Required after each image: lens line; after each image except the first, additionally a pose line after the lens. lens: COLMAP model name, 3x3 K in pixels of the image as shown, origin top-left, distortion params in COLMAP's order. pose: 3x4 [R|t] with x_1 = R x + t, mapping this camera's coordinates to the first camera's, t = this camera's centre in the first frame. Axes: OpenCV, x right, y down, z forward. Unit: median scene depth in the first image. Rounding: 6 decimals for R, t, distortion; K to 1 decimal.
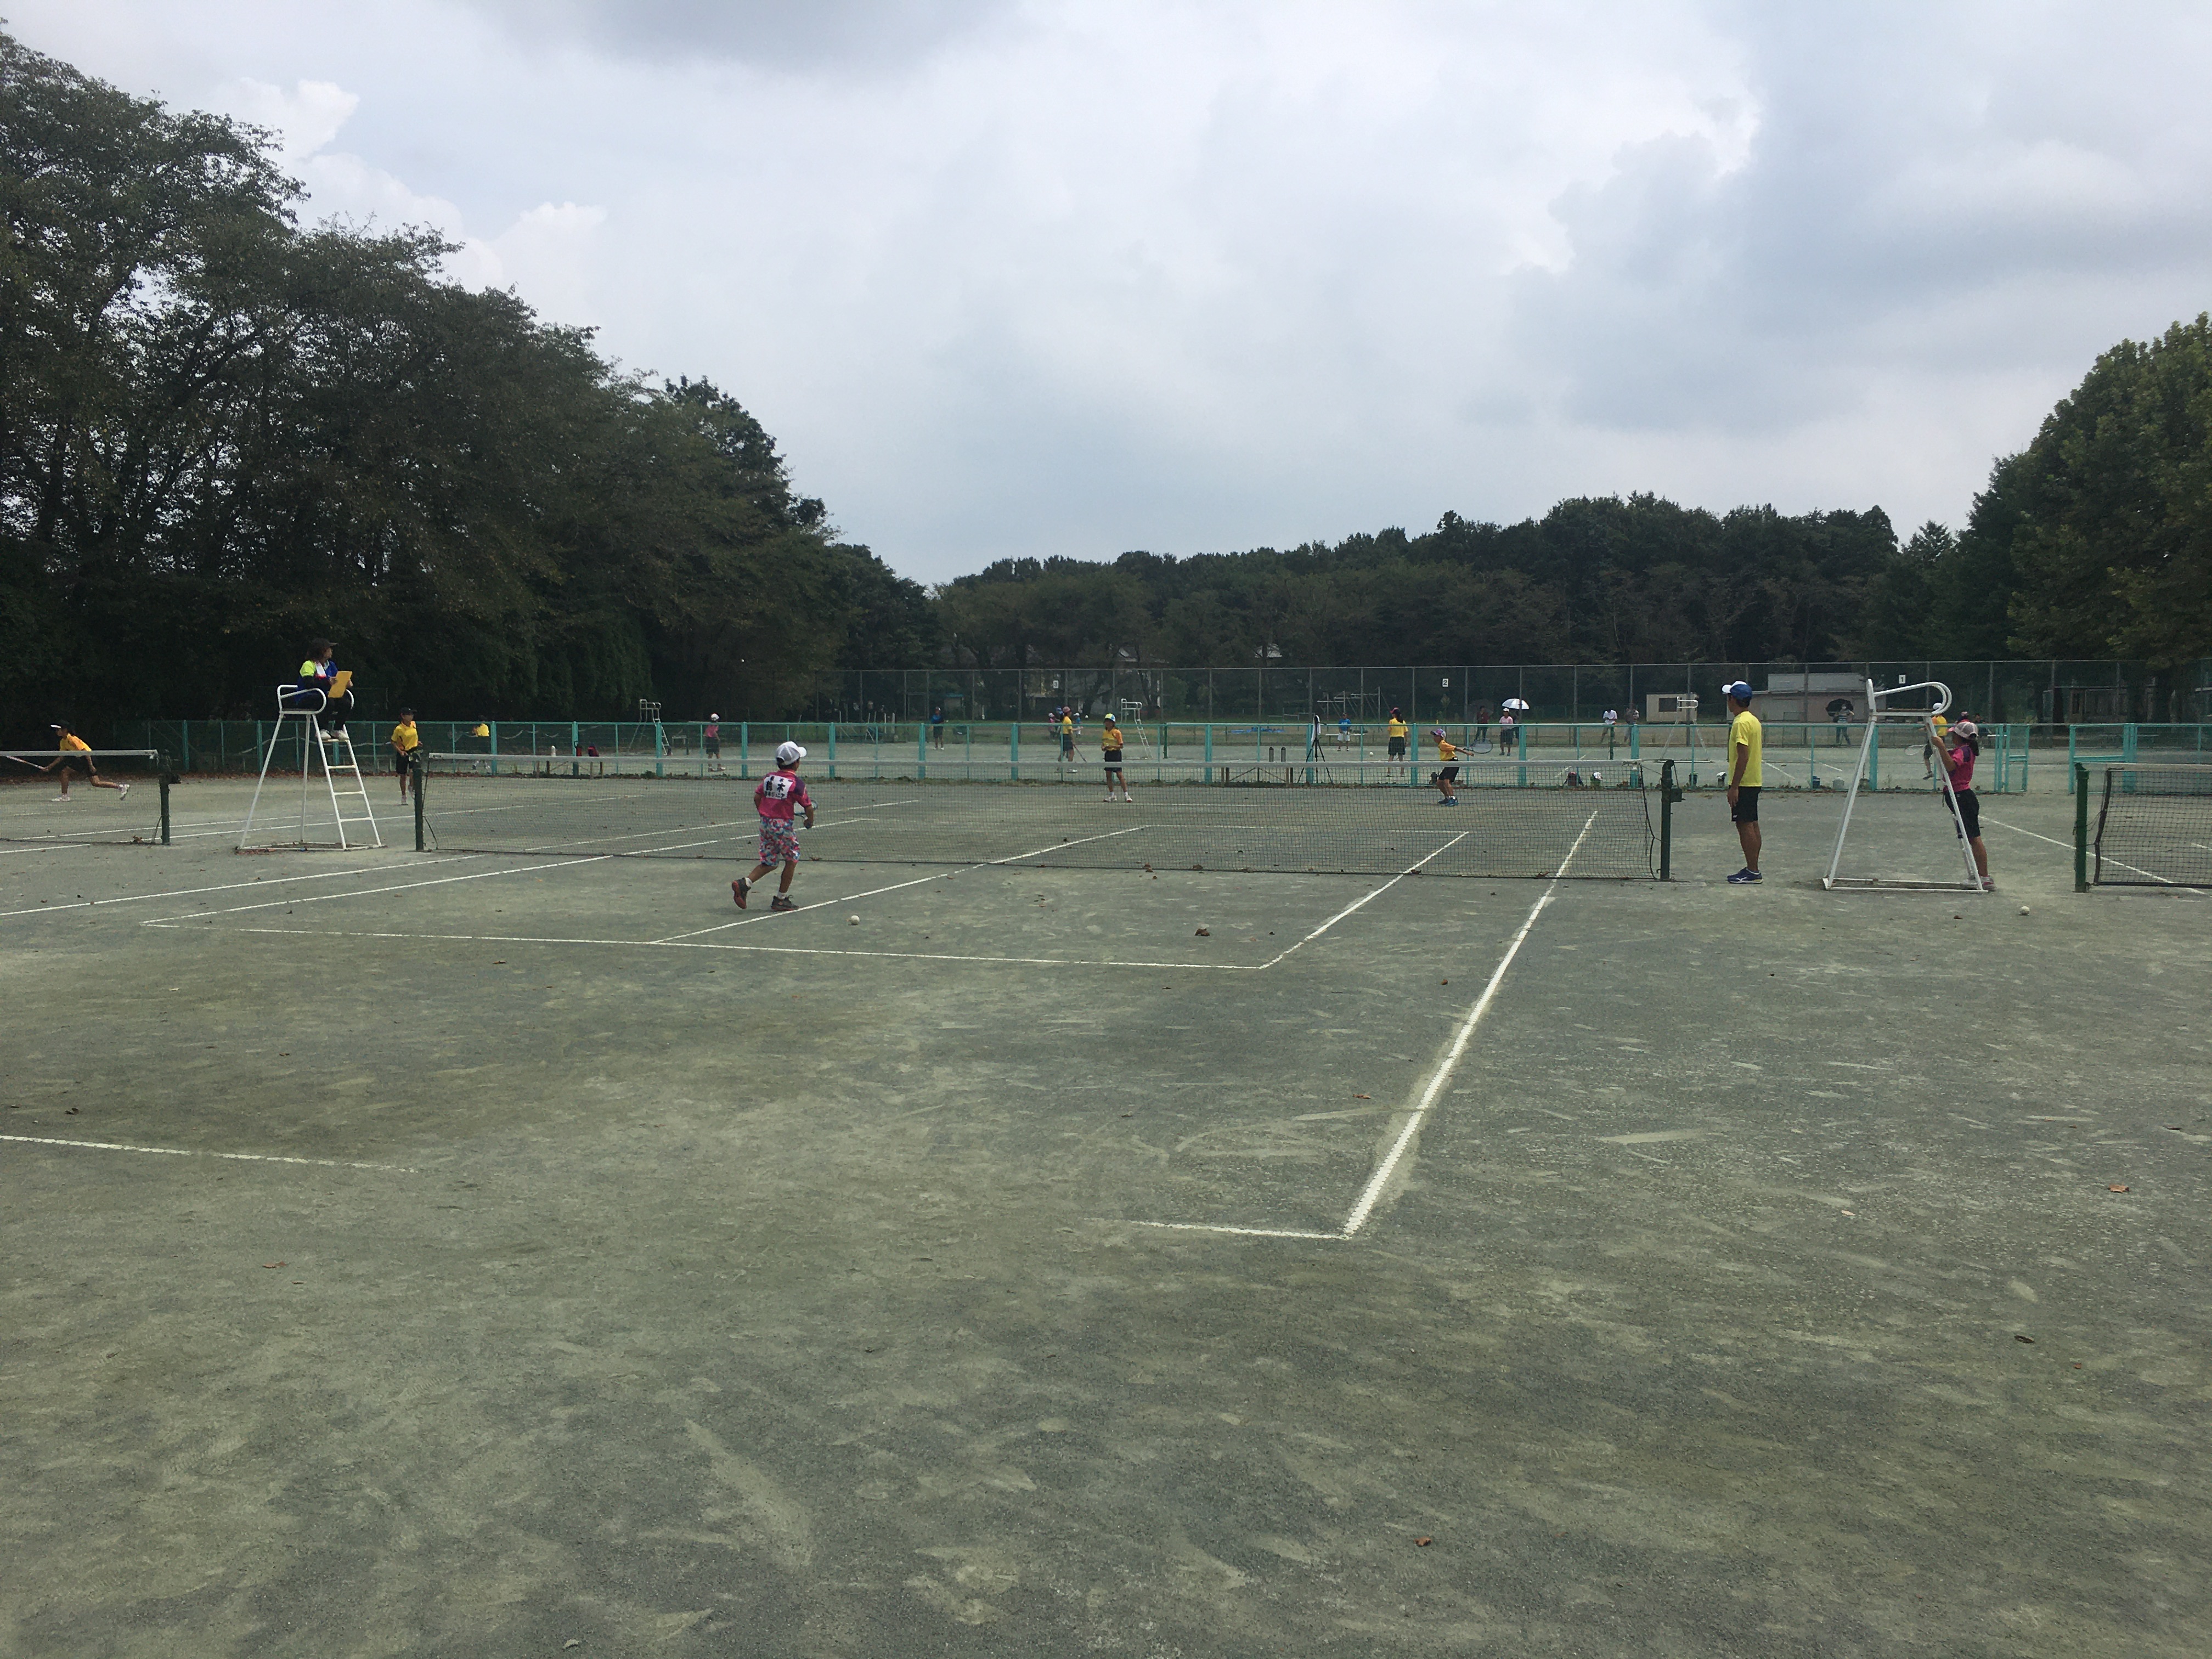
lens RADIAL K [[1866.7, 0, 1114.8], [0, 1866.7, 826.8], [0, 0, 1]] dist [0.088938, -0.117434]
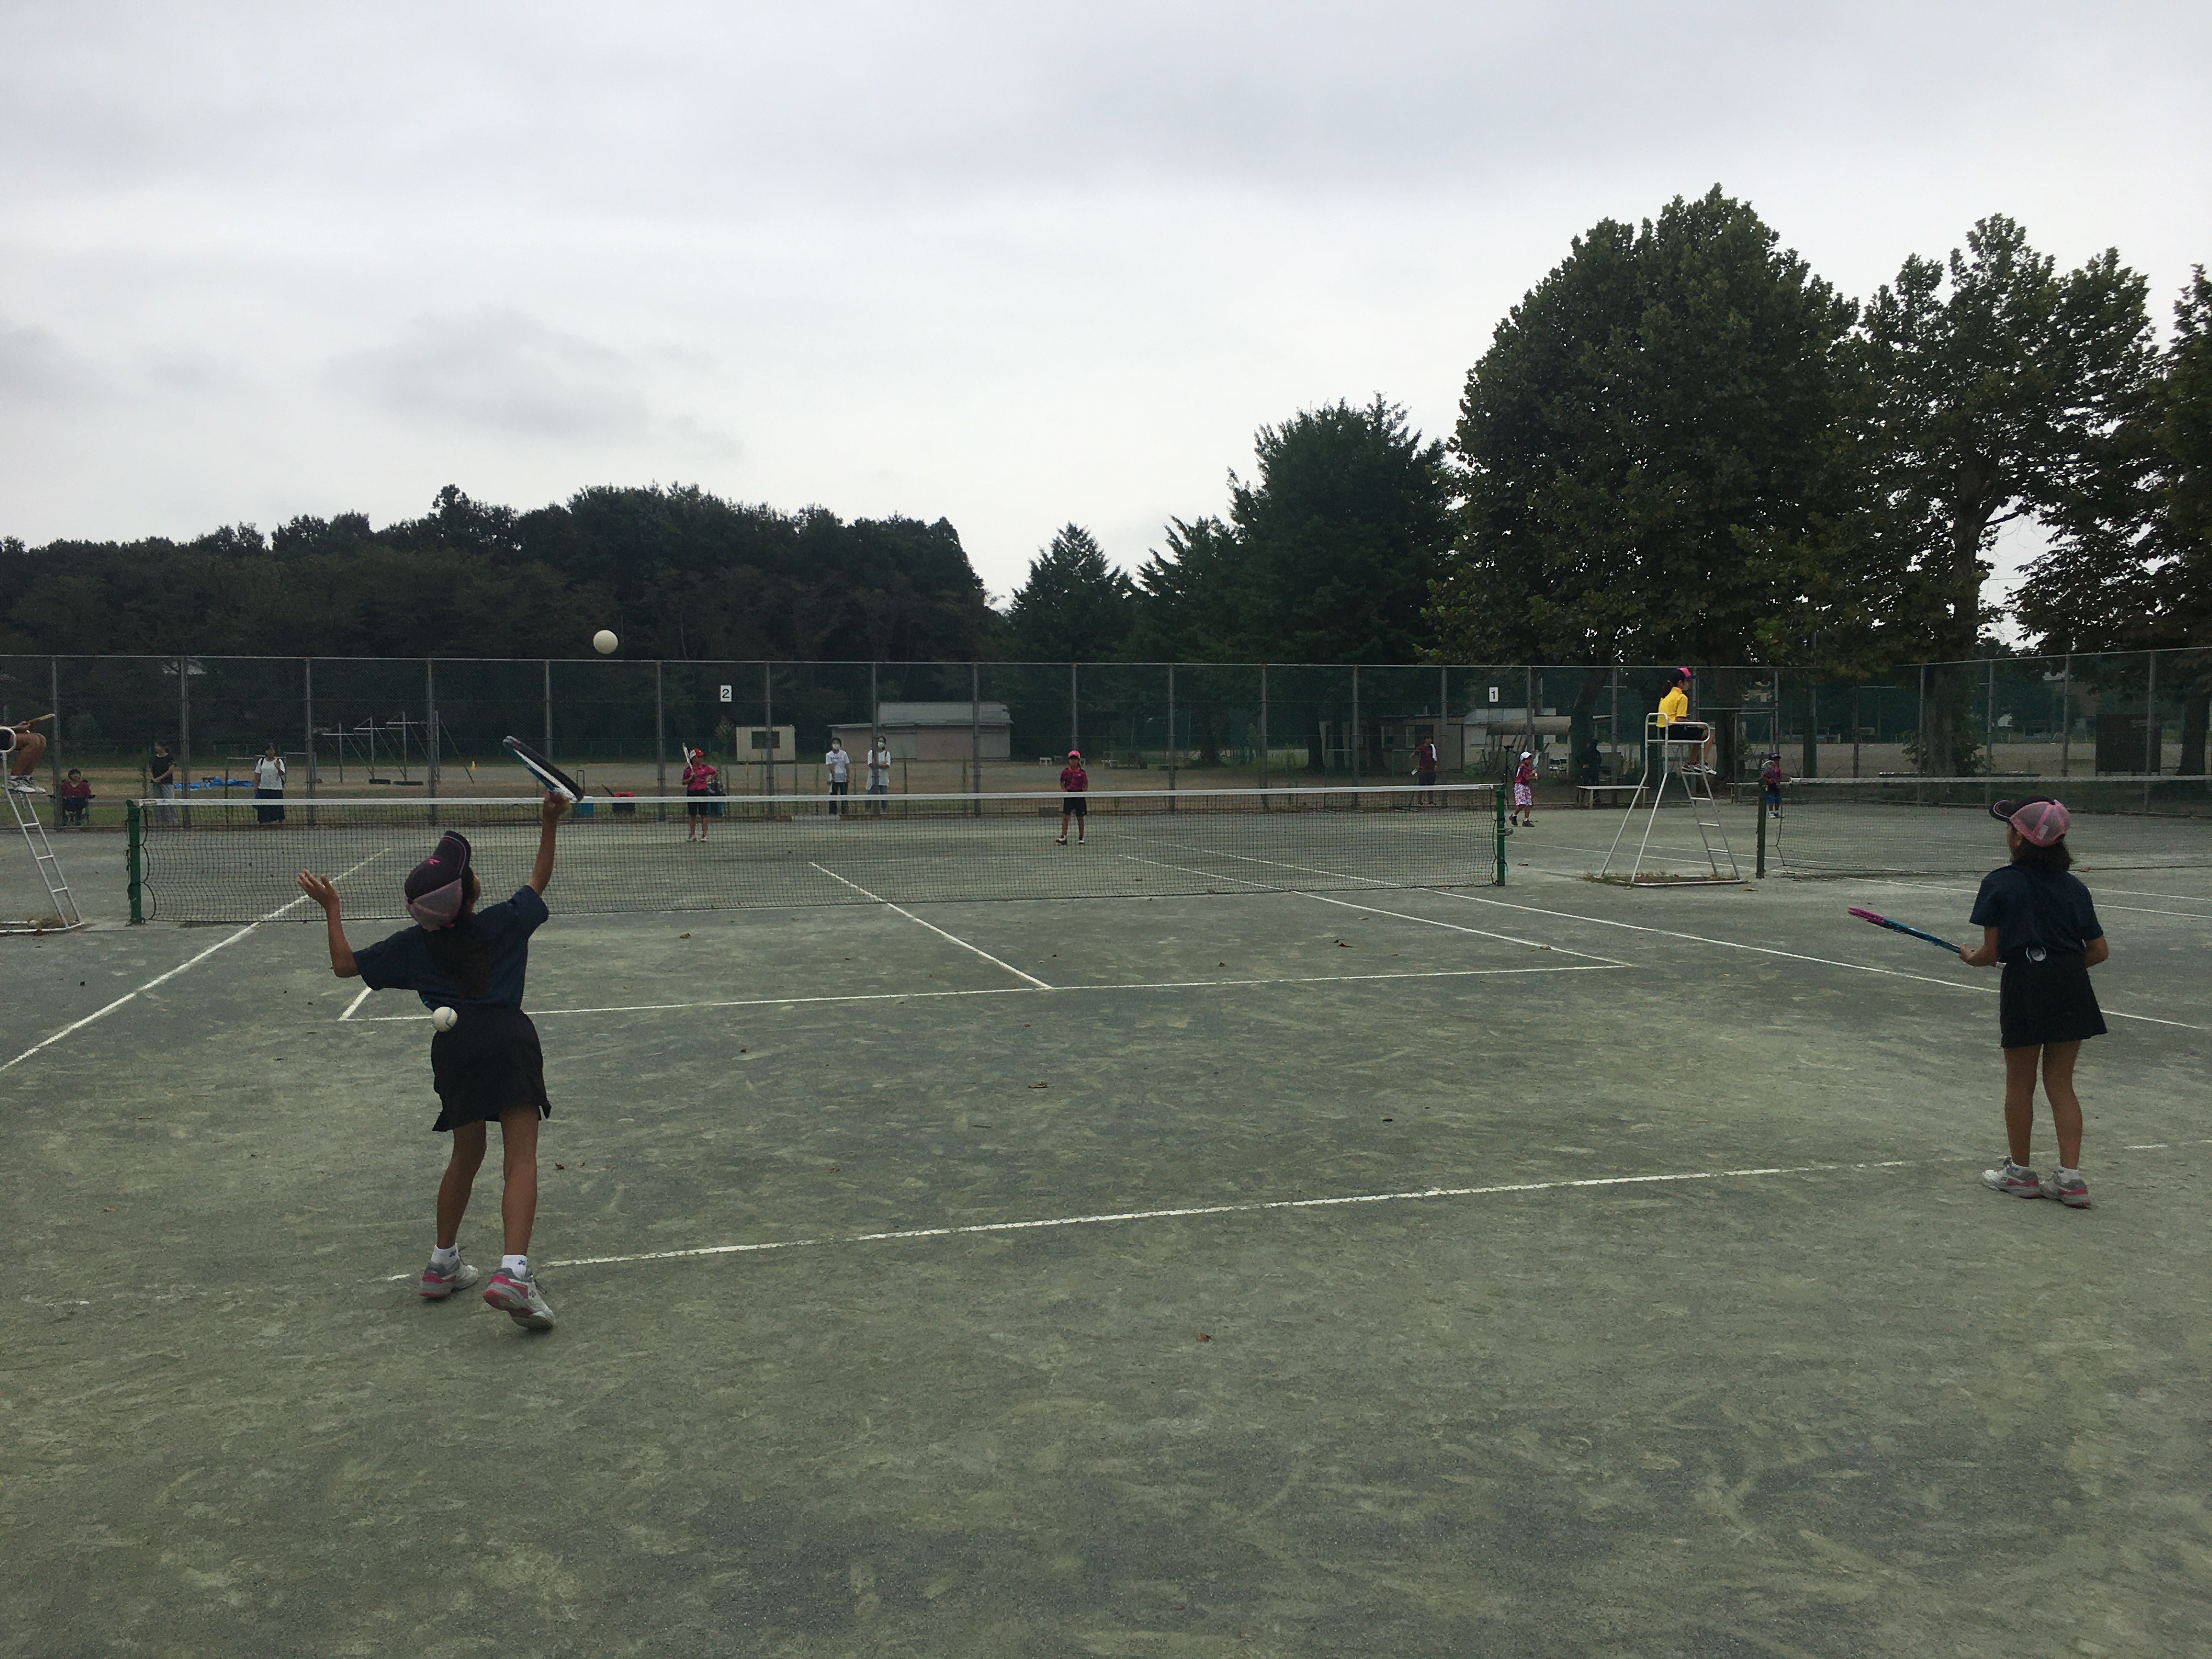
lens RADIAL K [[1866.7, 0, 1114.8], [0, 1866.7, 826.8], [0, 0, 1]] dist [0.088938, -0.117434]
pose [[0.849205, -0.028818, 0.527277, 0.001942], [0.039044, 0.999203, -0.008272, -0.045516], [-0.526618, 0.027611, 0.849653, 0.718265]]
